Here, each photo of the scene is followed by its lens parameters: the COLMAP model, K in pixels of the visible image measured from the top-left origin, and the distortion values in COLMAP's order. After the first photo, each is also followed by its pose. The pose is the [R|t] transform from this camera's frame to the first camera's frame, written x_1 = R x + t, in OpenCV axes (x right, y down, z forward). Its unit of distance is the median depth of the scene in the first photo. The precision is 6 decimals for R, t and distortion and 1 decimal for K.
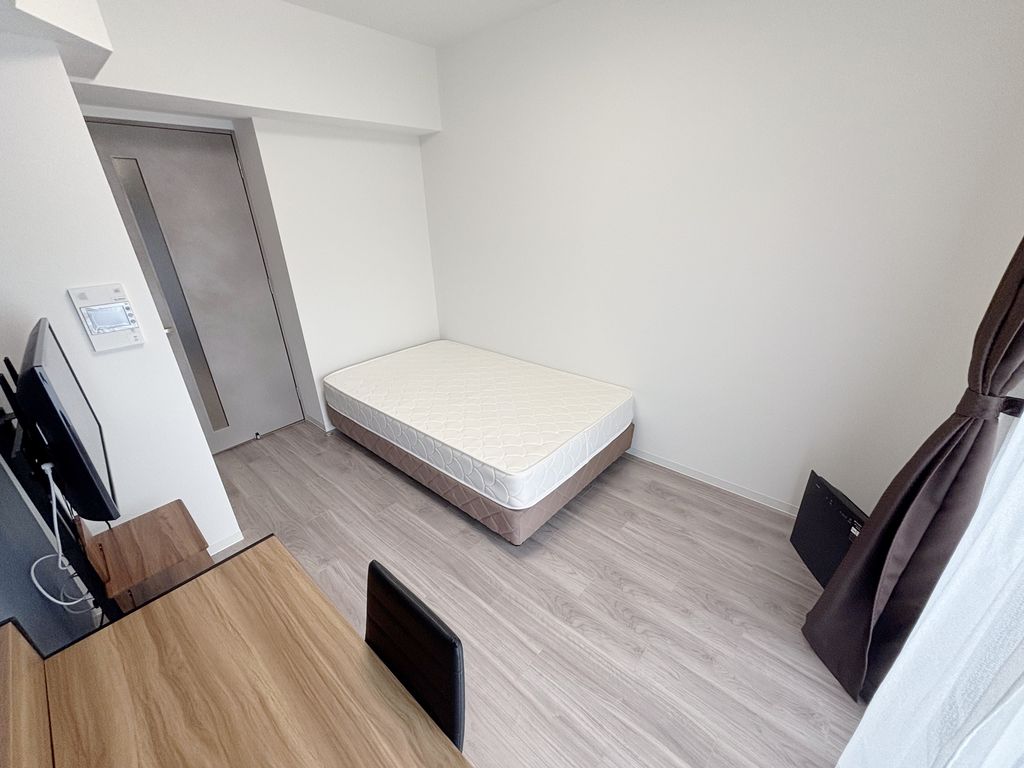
lens RADIAL K [[409.2, 0, 503.0], [0, 409.2, 387.9], [0, 0, 1]] dist [0.001394, -0.000489]
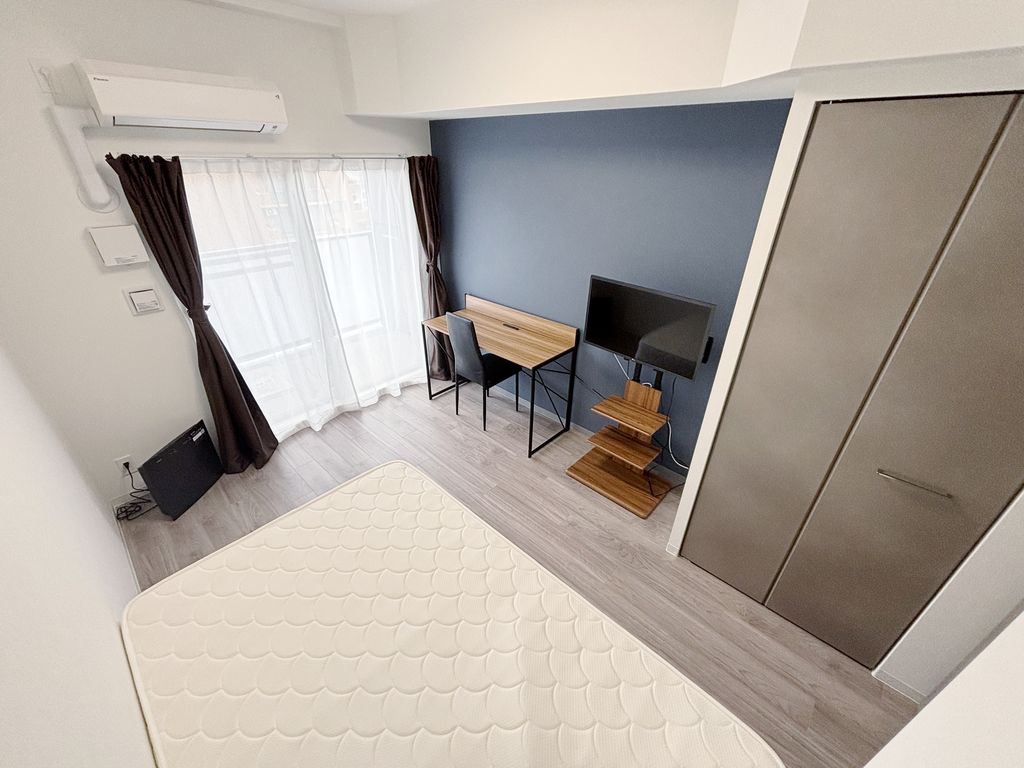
lens RADIAL K [[409.2, 0, 518.3], [0, 409.2, 383.7], [0, 0, 1]] dist [0.001394, -0.000489]
pose [[-0.999846, 0.010668, 0.013955, -0.259800], [0.017565, 0.599370, 0.800279, -0.675981], [0.000173, 0.800401, -0.599465, 1.200192]]
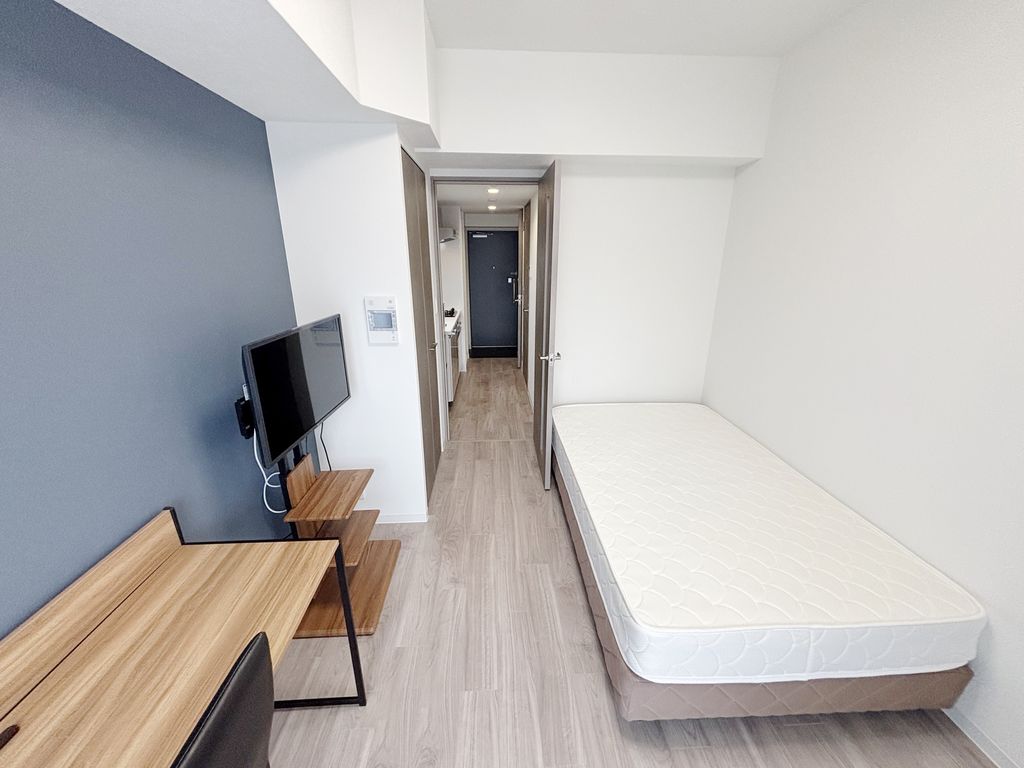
lens RADIAL K [[409.2, 0, 511.7], [0, 409.2, 384.3], [0, 0, 1]] dist [0.001394, -0.000489]
pose [[0.705167, 0.252706, -0.662479, 0.181354], [-0.310293, 0.950098, 0.032132, -0.099208], [0.637540, 0.182905, 0.748391, 0.210415]]
